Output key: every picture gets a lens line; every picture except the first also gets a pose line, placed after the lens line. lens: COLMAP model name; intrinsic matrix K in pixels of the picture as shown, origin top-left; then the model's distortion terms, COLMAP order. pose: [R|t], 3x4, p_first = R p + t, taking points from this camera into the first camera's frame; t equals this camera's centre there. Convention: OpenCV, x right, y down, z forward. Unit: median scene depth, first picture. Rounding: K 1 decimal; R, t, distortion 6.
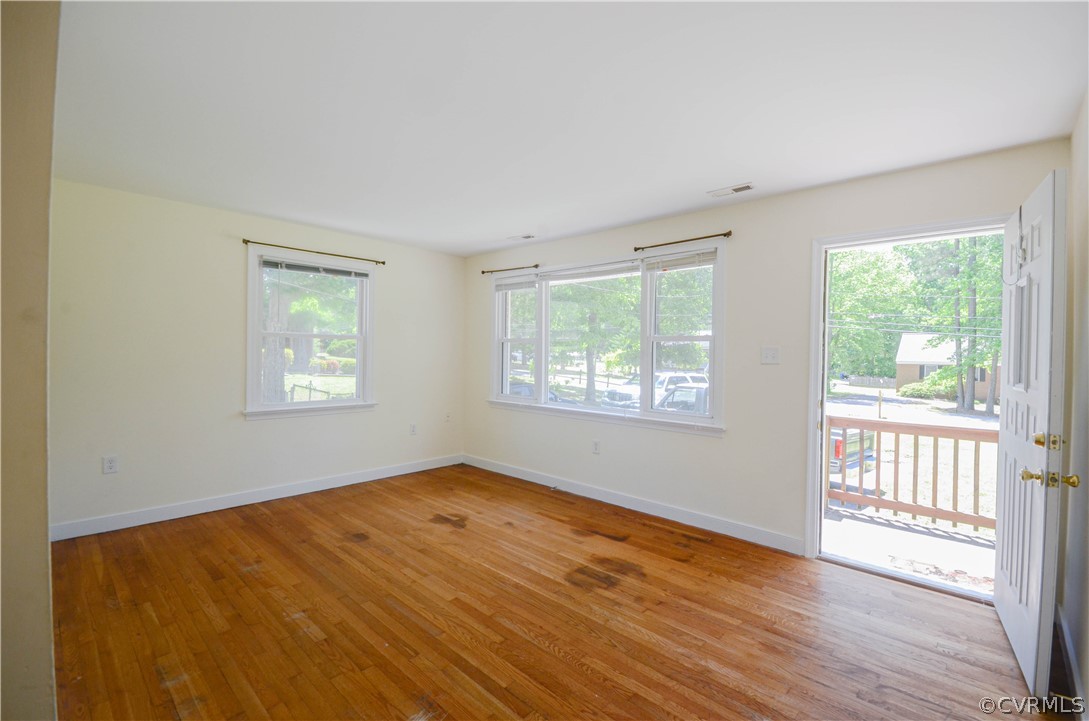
lens RADIAL K [[479.2, 0, 544.5], [0, 479.2, 360.5], [0, 0, 1]] dist [0.007153, -0.009372]
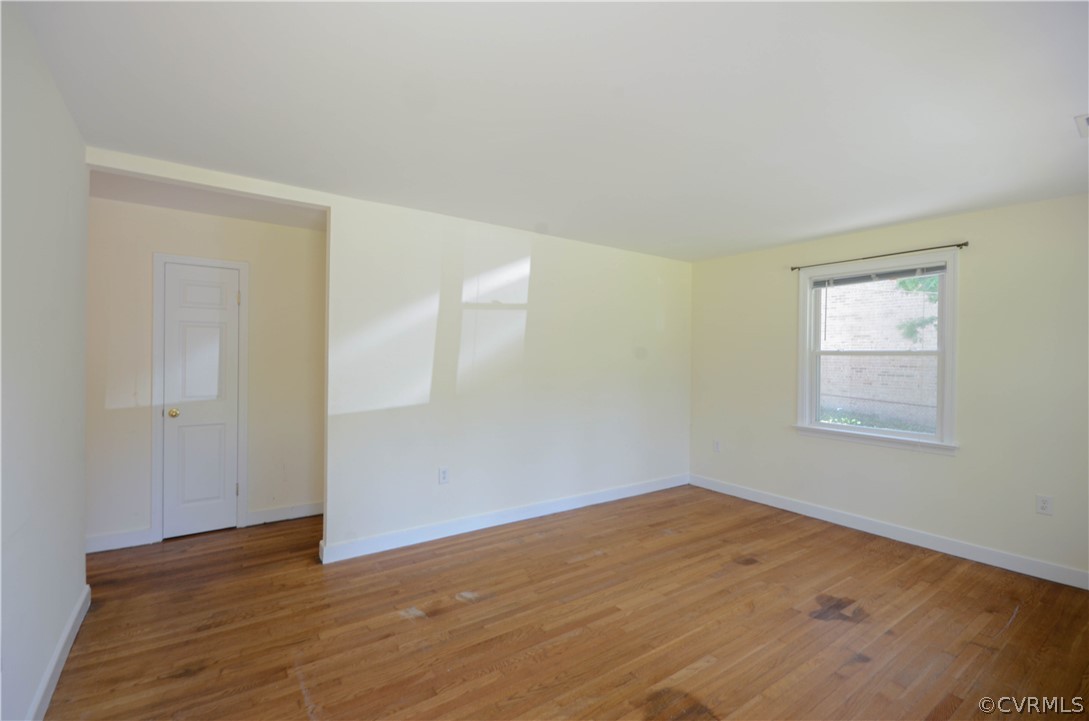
lens RADIAL K [[479.2, 0, 544.5], [0, 479.2, 360.5], [0, 0, 1]] dist [0.007153, -0.009372]
pose [[-0.193111, -0.010653, -0.981119, 0.644381], [-0.033855, 0.999418, -0.004188, -0.017748], [0.980593, 0.032407, -0.193359, 0.773308]]
